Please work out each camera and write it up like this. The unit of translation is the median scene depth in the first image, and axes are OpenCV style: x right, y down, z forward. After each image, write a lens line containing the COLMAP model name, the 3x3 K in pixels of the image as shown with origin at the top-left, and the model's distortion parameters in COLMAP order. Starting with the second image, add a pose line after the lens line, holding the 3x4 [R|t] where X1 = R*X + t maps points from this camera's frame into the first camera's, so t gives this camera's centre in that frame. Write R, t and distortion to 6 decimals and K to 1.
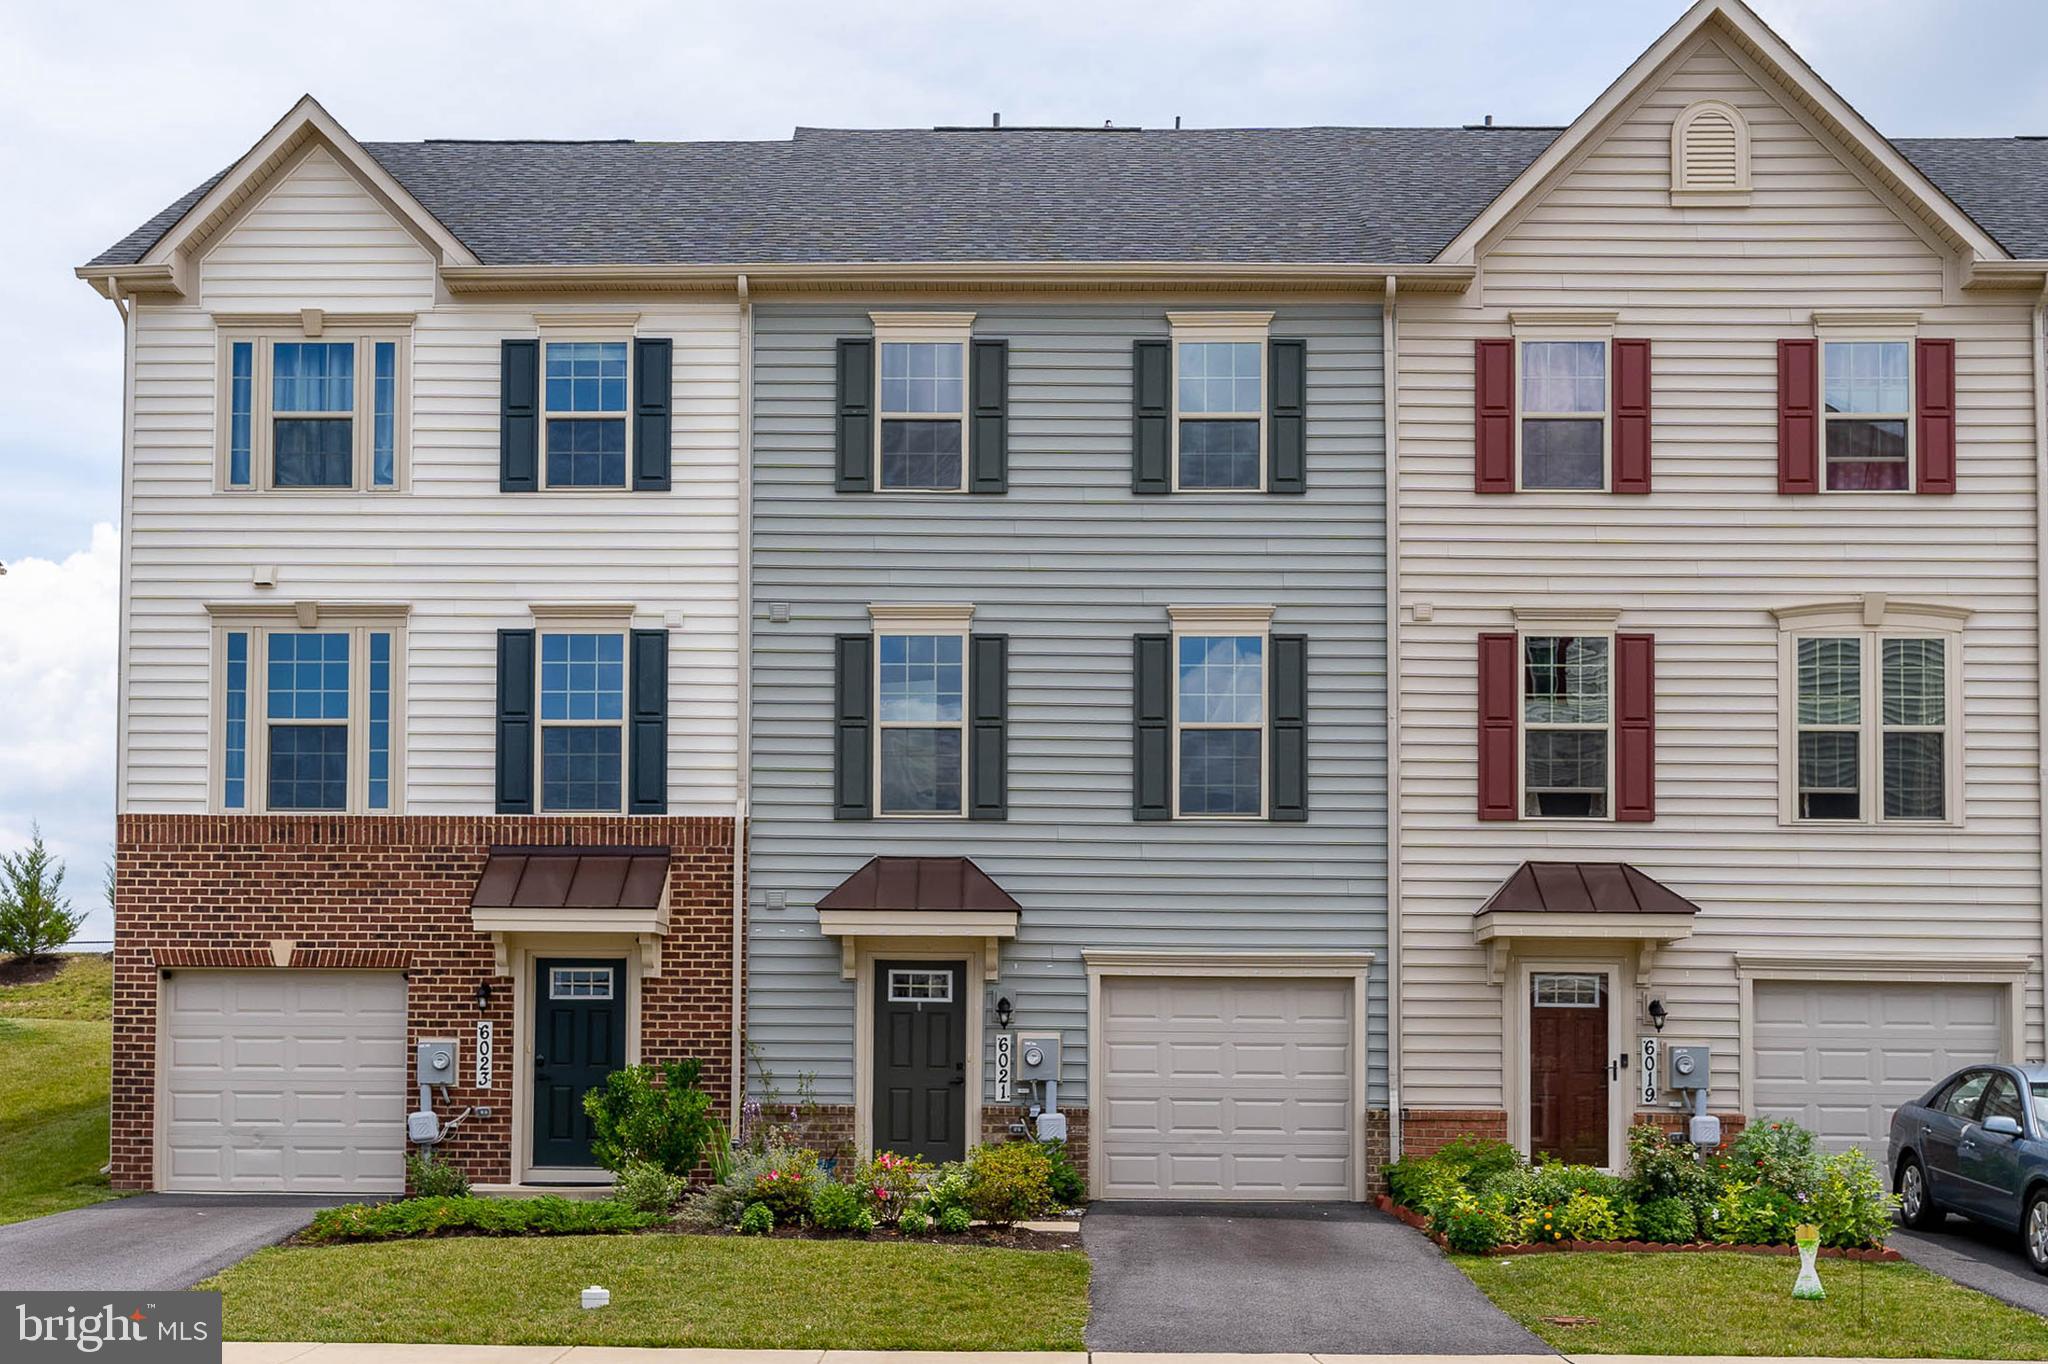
lens RADIAL K [[2559.4, 0, 991.9], [0, 2559.4, 733.4], [0, 0, 1]] dist [0.002201, 0.006726]
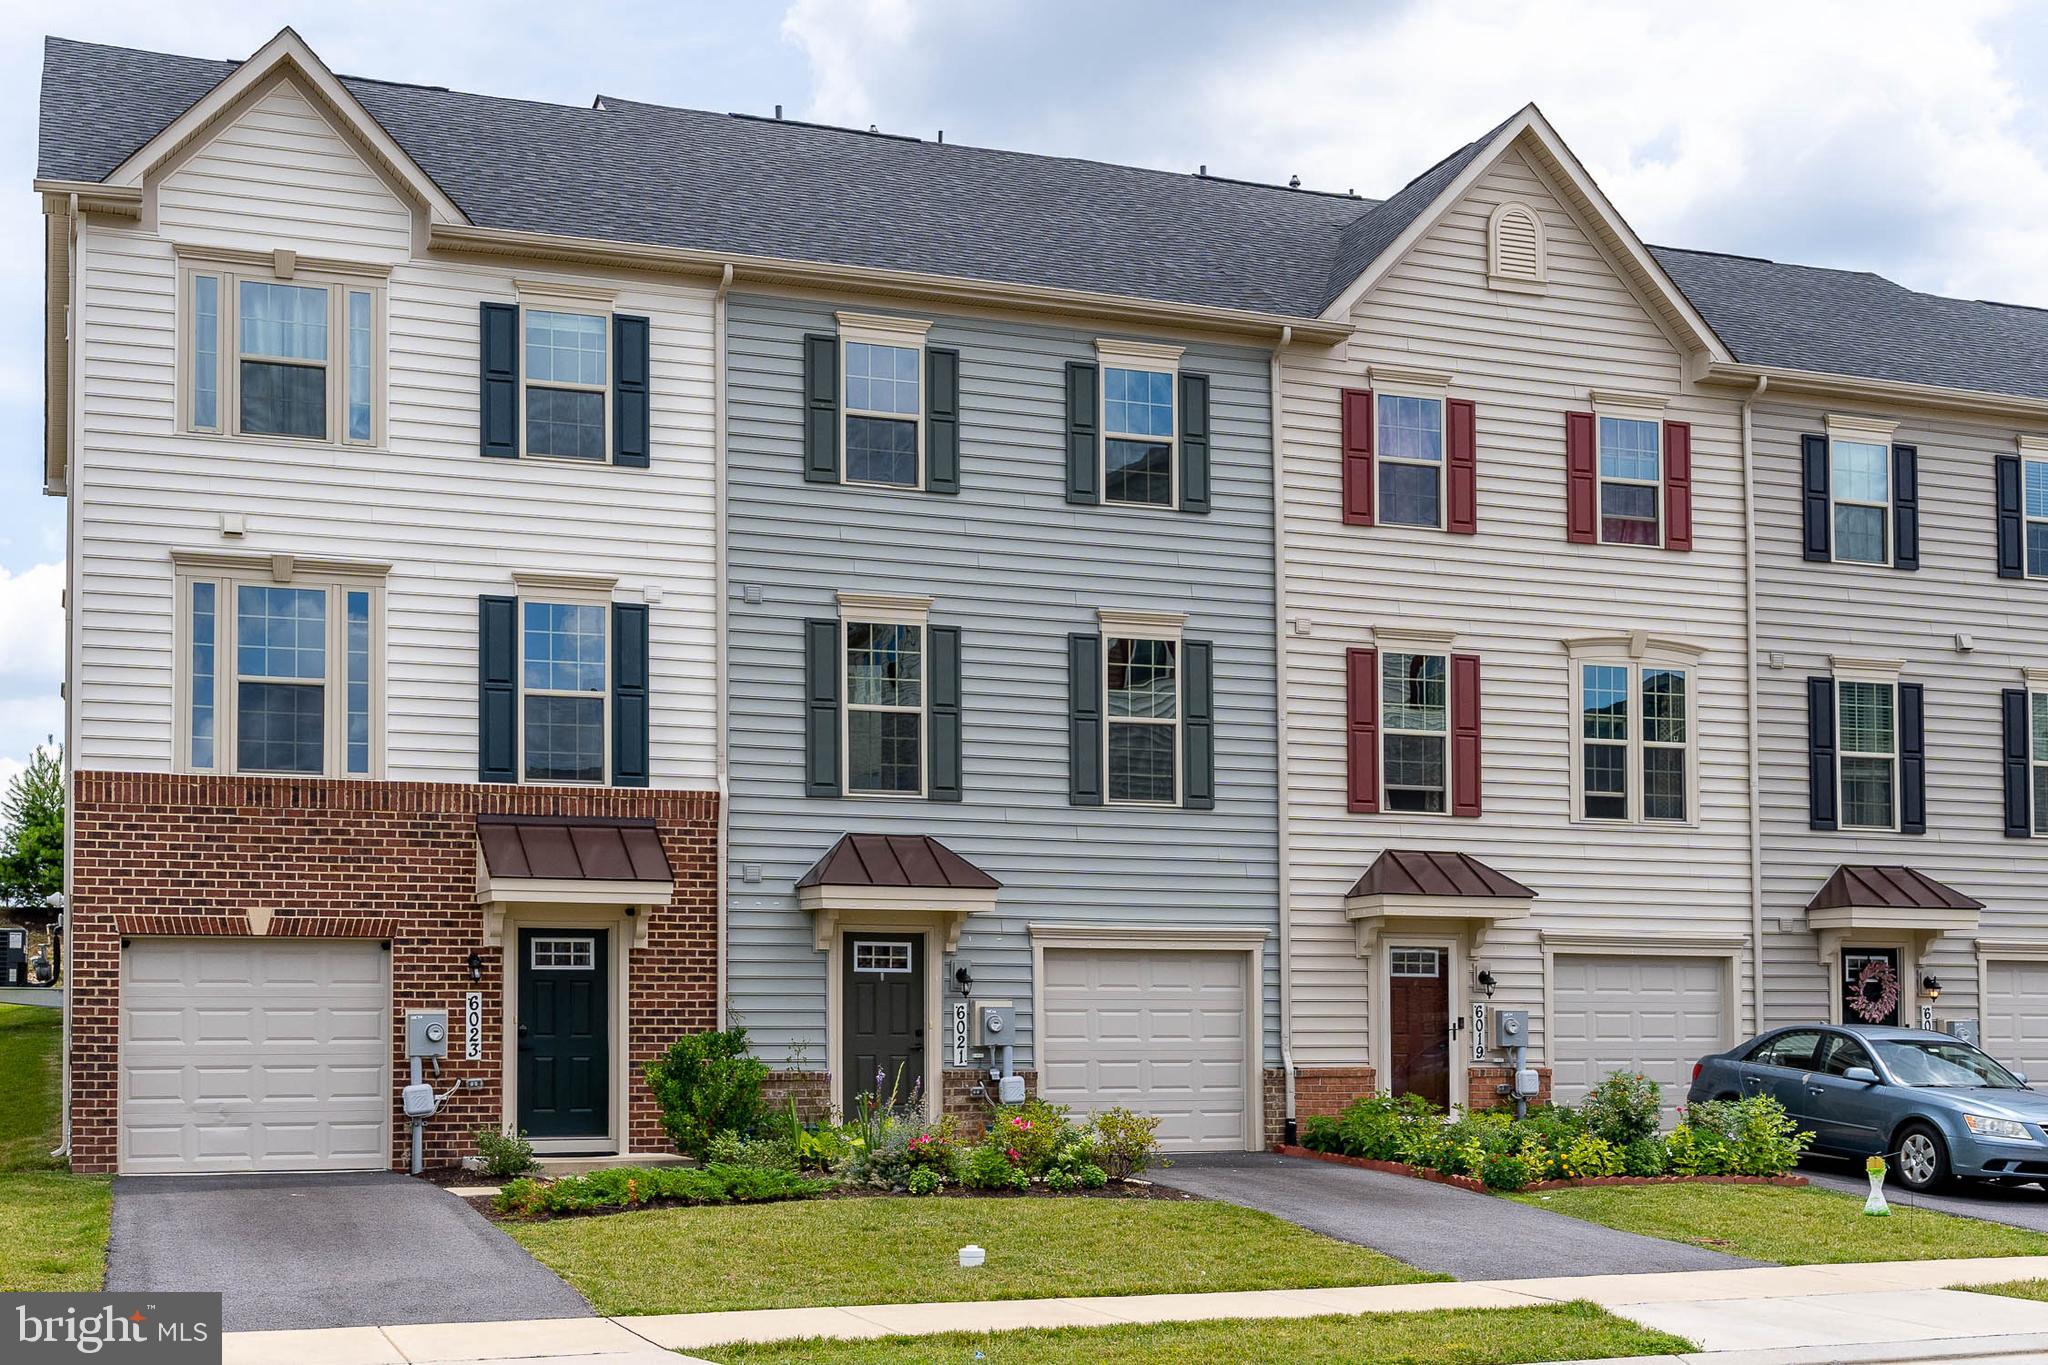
lens RADIAL K [[2532.7, 0, 1024.0], [0, 2532.7, 682.5], [0, 0, 1]] dist [0.006295, -0.009931]
pose [[0.923199, 0.043851, 0.381812, -0.376891], [-0.041934, 0.999031, -0.013345, -0.002699], [-0.382027, -0.003691, 0.924144, 0.015396]]
